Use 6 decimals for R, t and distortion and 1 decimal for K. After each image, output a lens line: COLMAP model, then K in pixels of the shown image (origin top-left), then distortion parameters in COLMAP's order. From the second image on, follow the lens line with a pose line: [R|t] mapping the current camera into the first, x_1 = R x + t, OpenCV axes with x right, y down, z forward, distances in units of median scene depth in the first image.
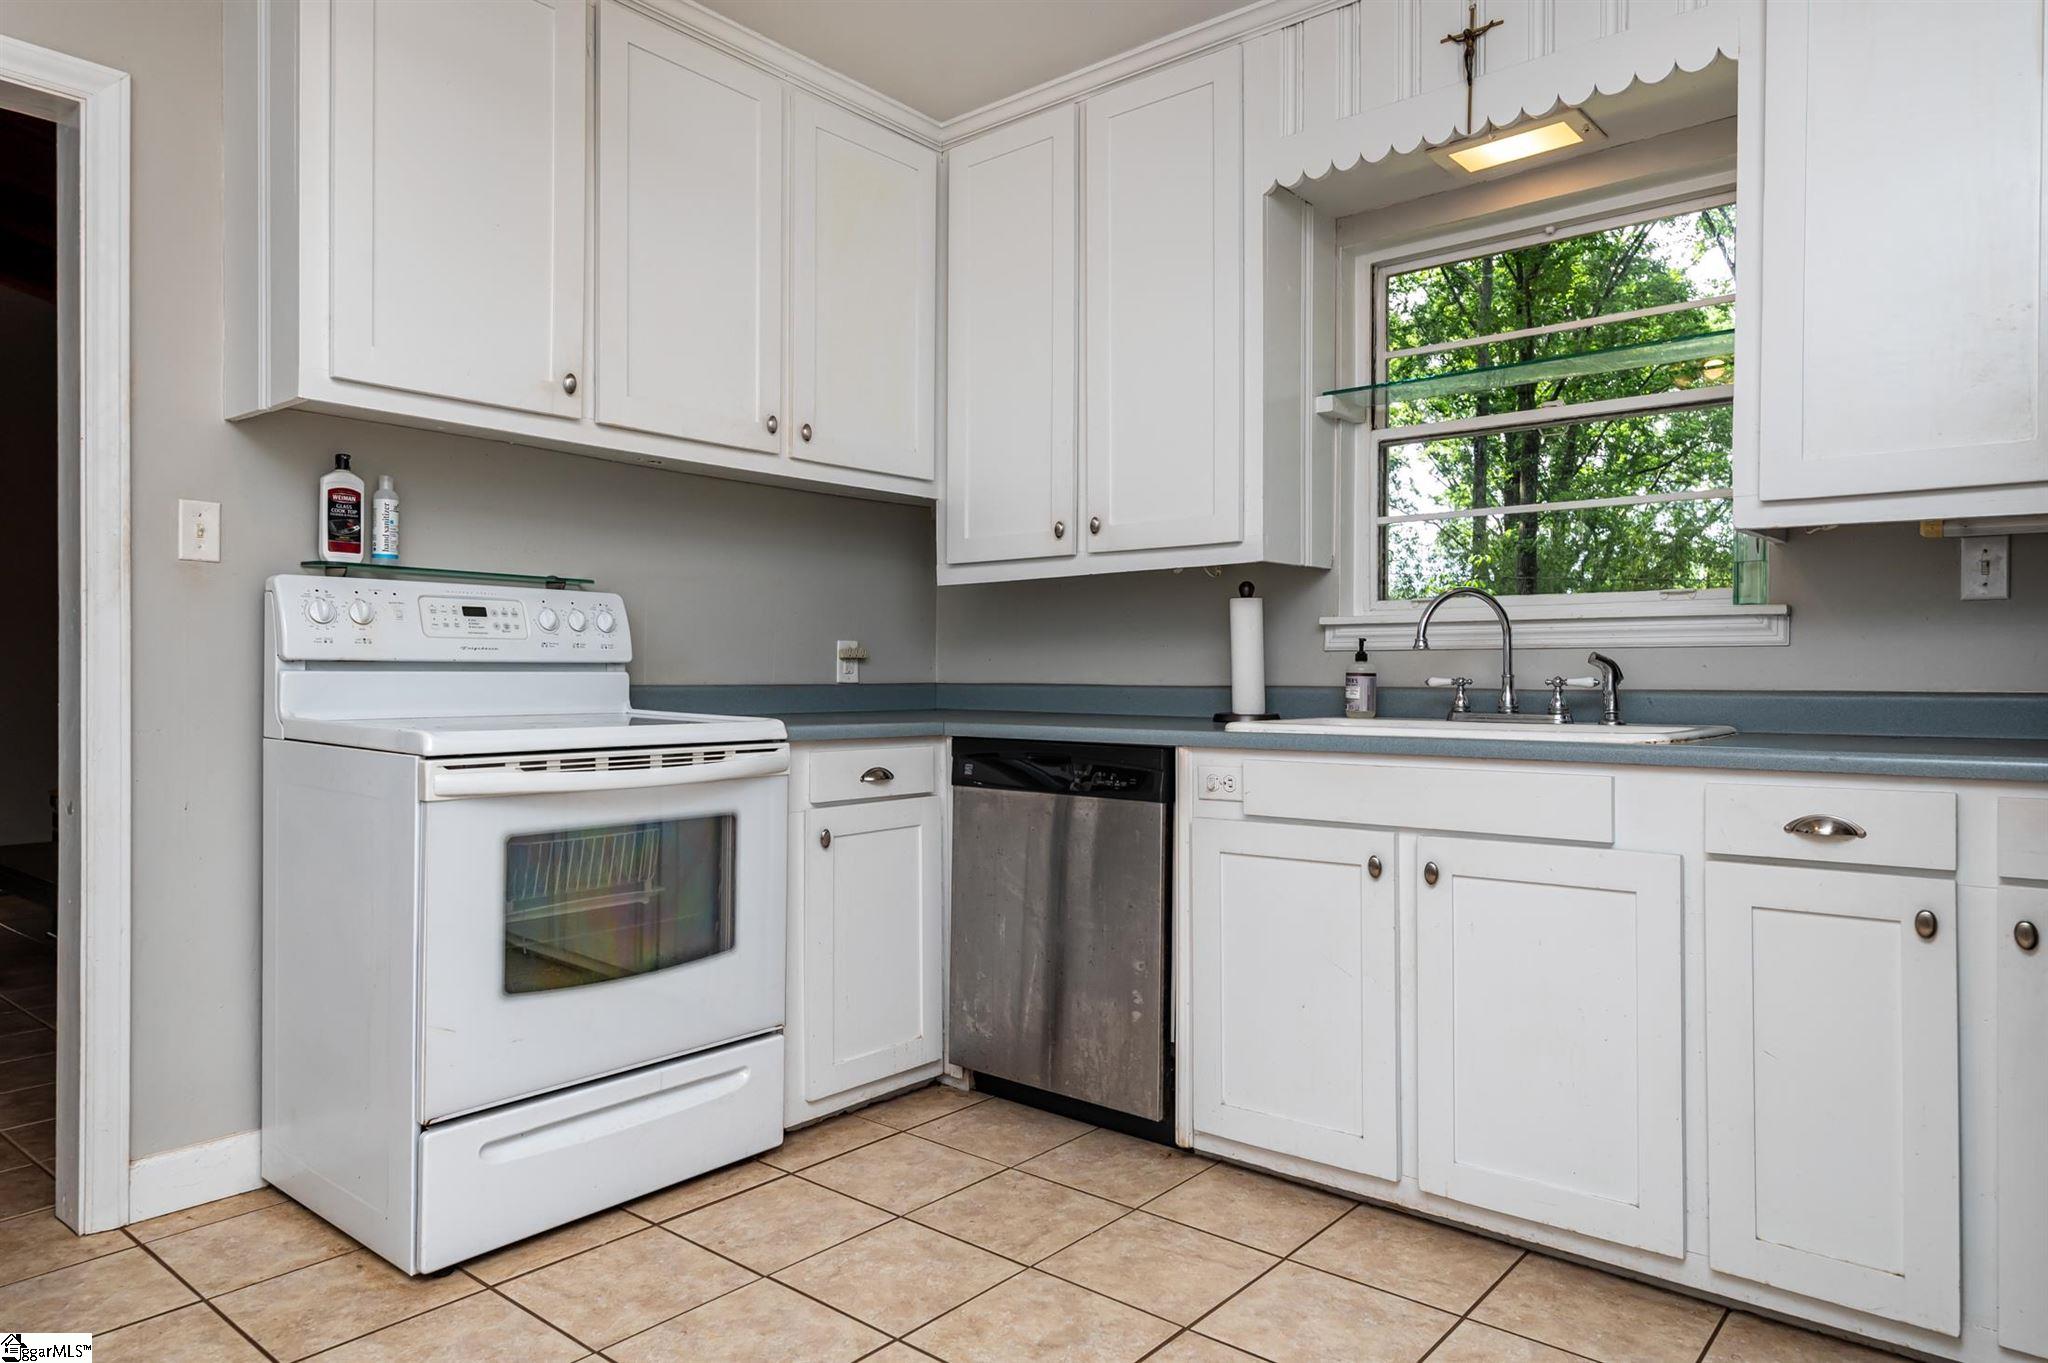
lens RADIAL K [[1276.4, 0, 1024.0], [0, 1276.4, 681.5], [0, 0, 1]] dist [0.018810, -0.000076]
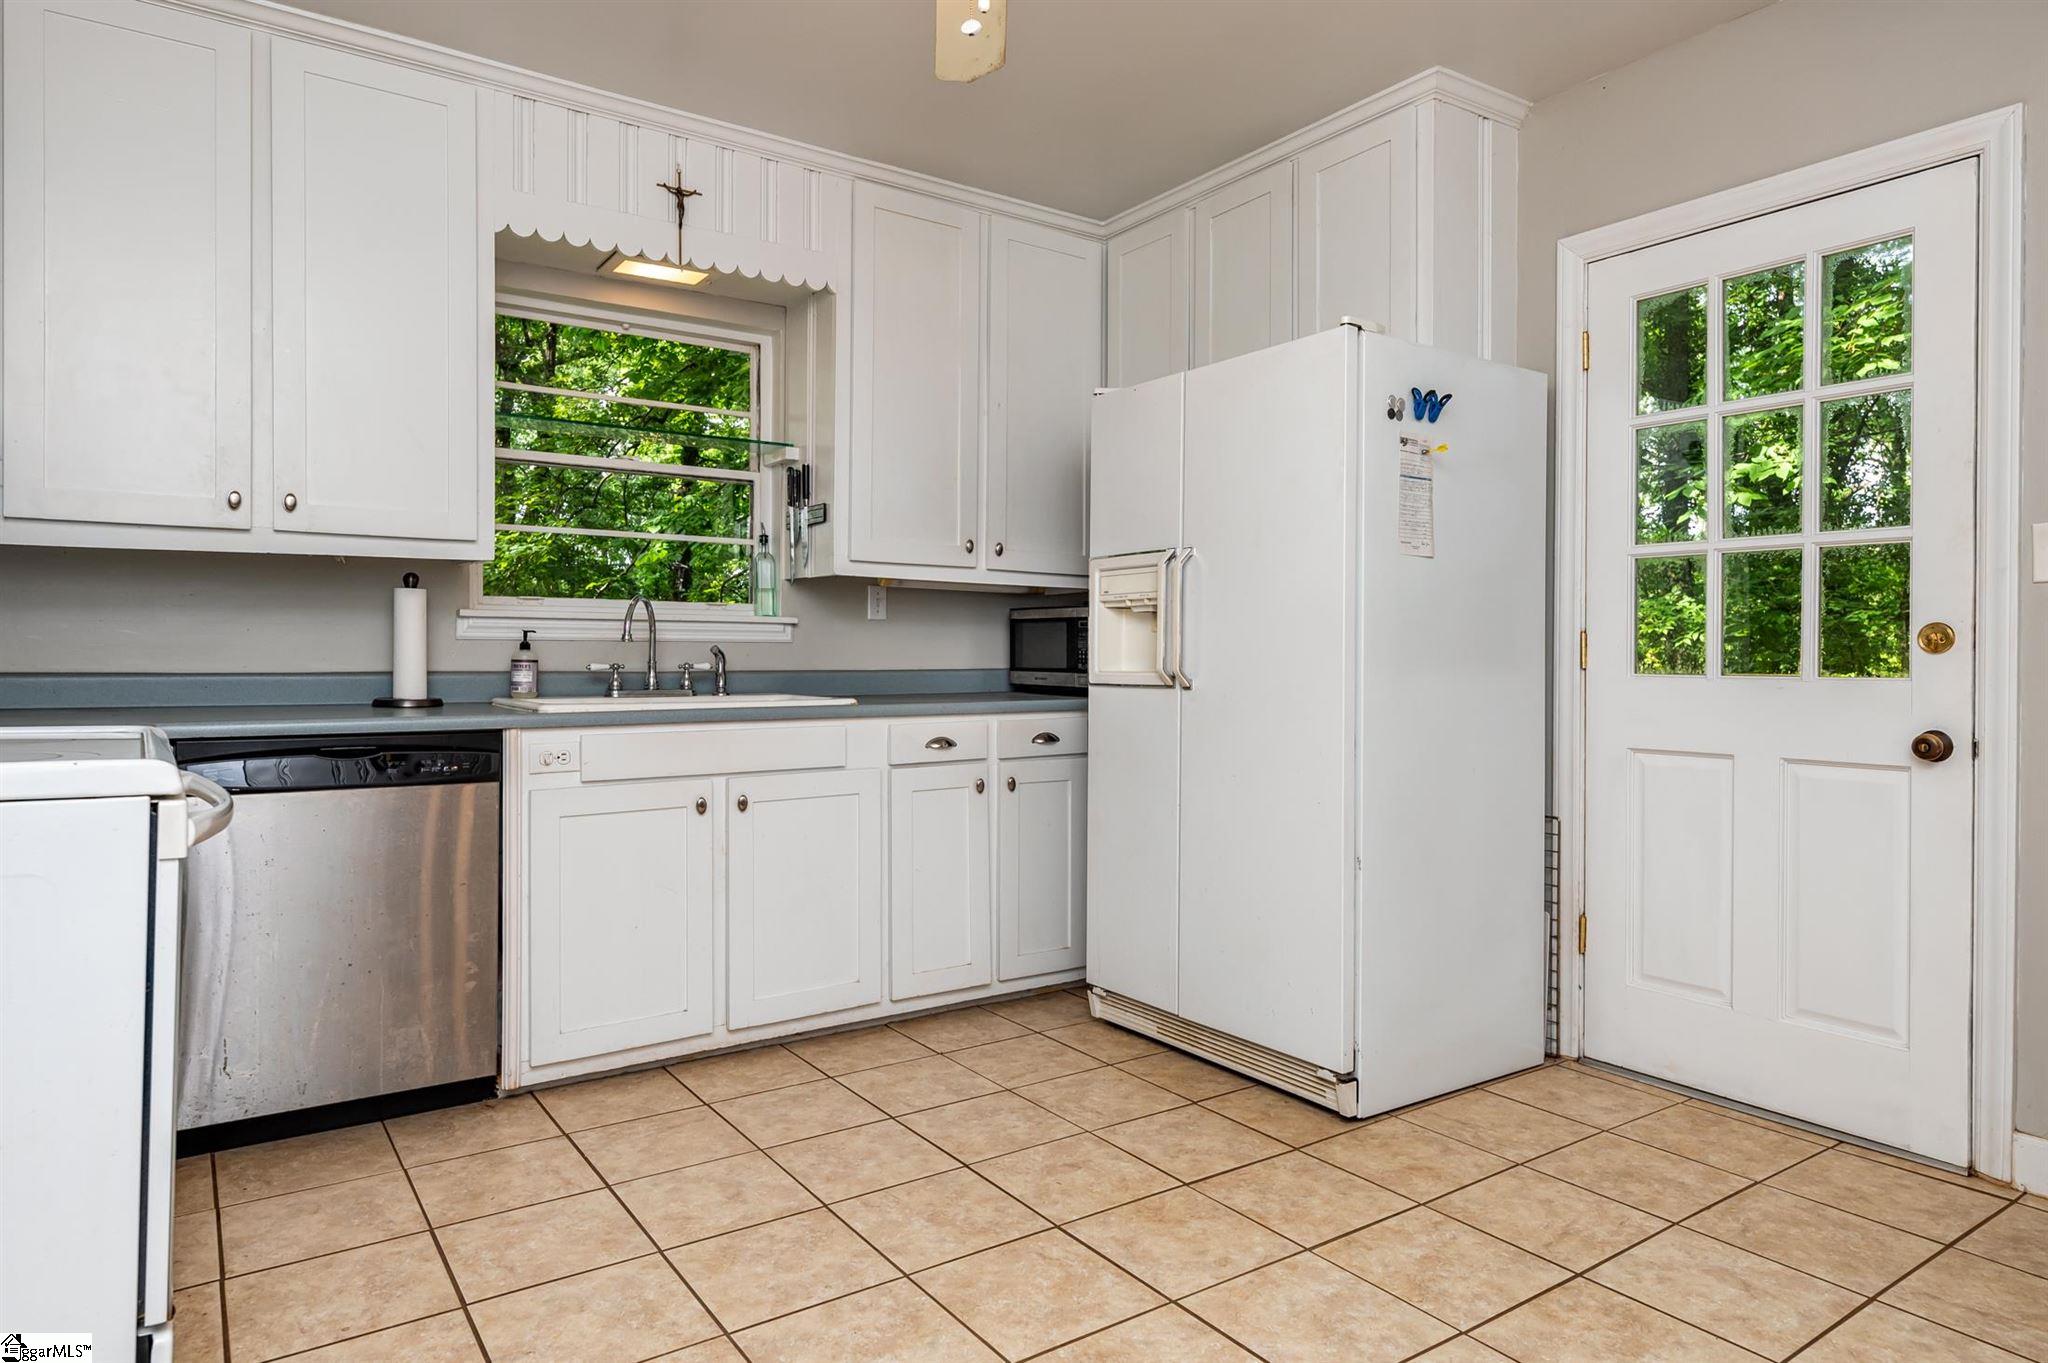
lens RADIAL K [[1220.5, 0, 1023.8], [0, 1220.5, 662.7], [0, 0, 1]] dist [0.003002, 0.000165]
pose [[0.265402, -0.011476, 0.964070, -0.777205], [-0.001723, 0.999922, 0.012377, -0.020702], [-0.964136, -0.004945, 0.265361, 0.292318]]
